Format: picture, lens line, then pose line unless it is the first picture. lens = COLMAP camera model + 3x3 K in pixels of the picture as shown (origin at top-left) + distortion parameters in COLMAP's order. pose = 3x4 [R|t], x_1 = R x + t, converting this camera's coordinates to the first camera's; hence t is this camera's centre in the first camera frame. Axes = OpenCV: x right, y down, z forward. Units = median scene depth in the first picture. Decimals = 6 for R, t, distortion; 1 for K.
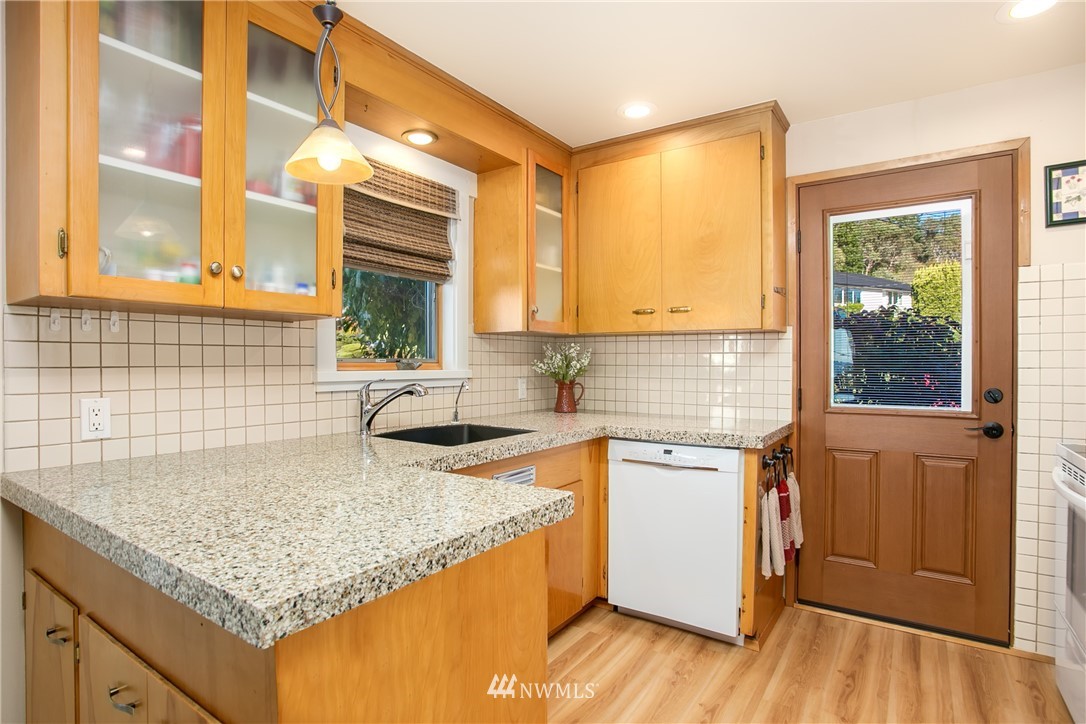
lens RADIAL K [[576.4, 0, 529.1], [0, 576.4, 368.7], [0, 0, 1]] dist [-0.072423, 0.027154]
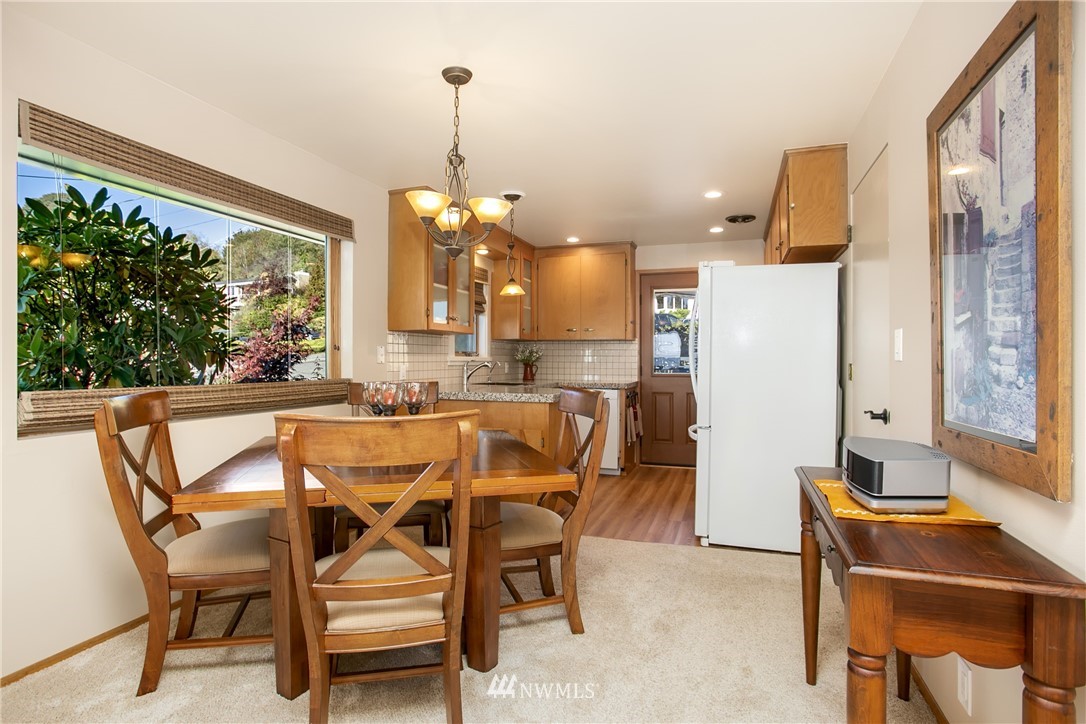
lens RADIAL K [[541.6, 0, 543.0], [0, 541.6, 362.0], [0, 0, 1]] dist [-0.103024, 0.070418]
pose [[0.964263, -0.000269, 0.264946, -0.518257], [0.001999, 0.999978, -0.006261, 0.036982], [-0.264939, 0.006567, 0.964243, -1.070432]]
